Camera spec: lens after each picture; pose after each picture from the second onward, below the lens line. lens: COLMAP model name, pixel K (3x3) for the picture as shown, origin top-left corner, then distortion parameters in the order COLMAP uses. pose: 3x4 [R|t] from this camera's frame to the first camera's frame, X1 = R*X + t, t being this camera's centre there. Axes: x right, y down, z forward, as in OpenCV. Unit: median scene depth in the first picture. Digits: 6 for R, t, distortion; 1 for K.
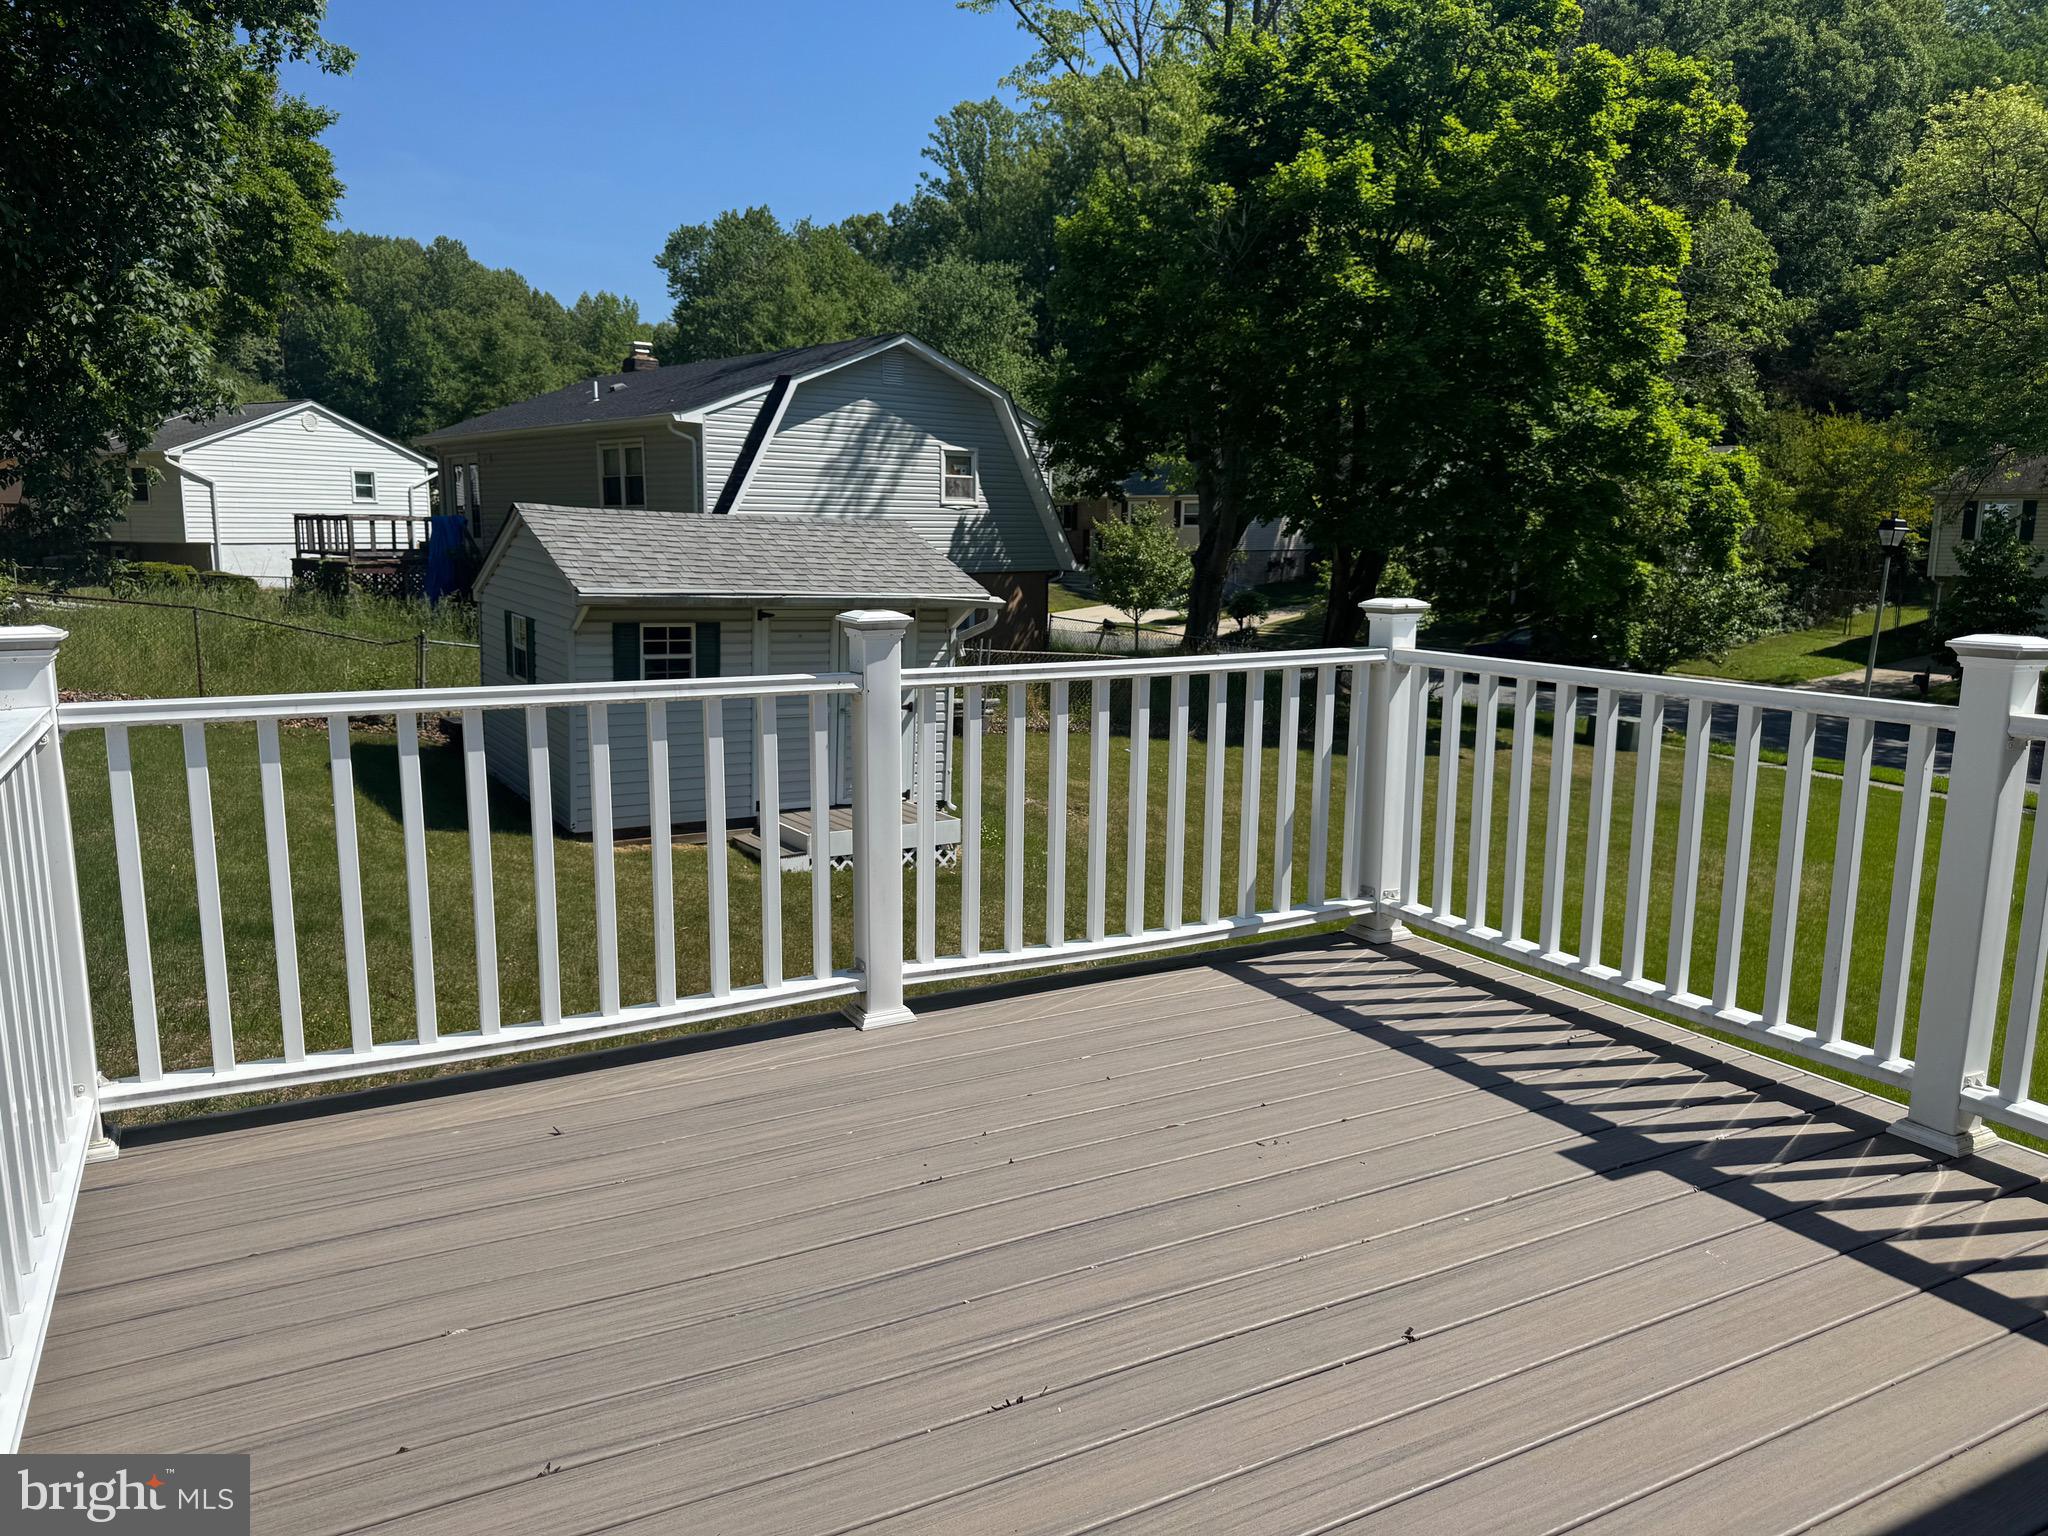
lens RADIAL K [[1417.7, 0, 1016.5], [0, 1417.7, 777.3], [0, 0, 1]] dist [0.099169, -0.115775]
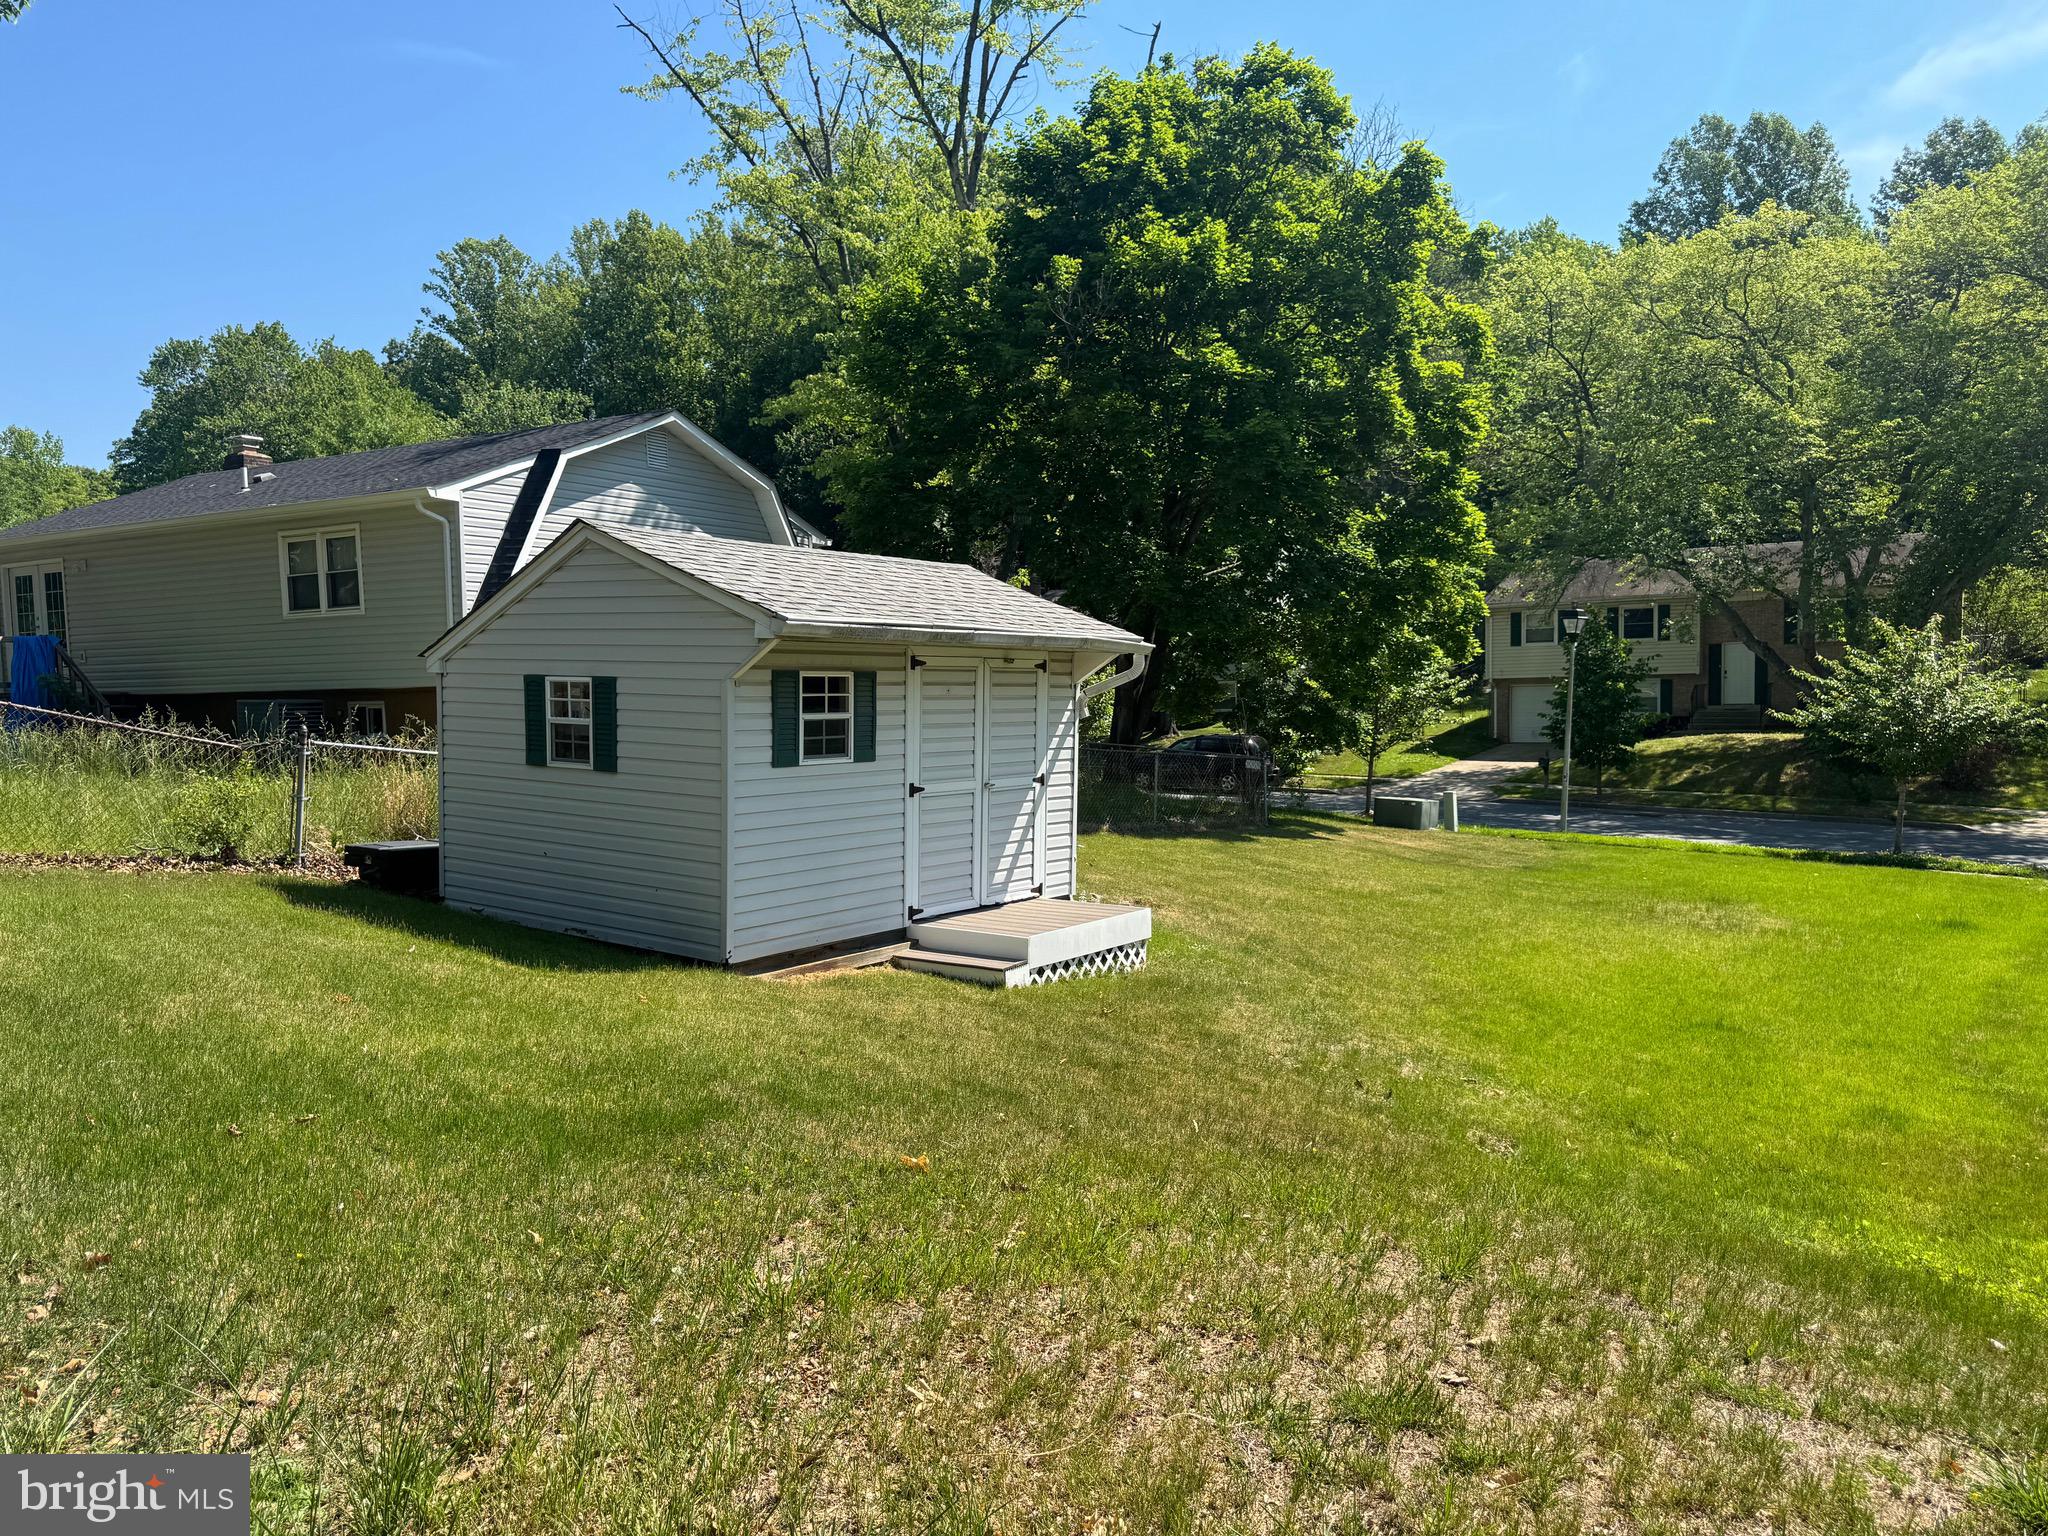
lens RADIAL K [[1417.4, 0, 1023.9], [0, 1417.4, 803.3], [0, 0, 1]] dist [0.077903, -0.099488]
pose [[0.939877, -0.061868, 0.335863, -0.201793], [0.090652, 0.993370, -0.070695, 0.010836], [-0.329262, 0.096891, 0.939254, 0.141635]]
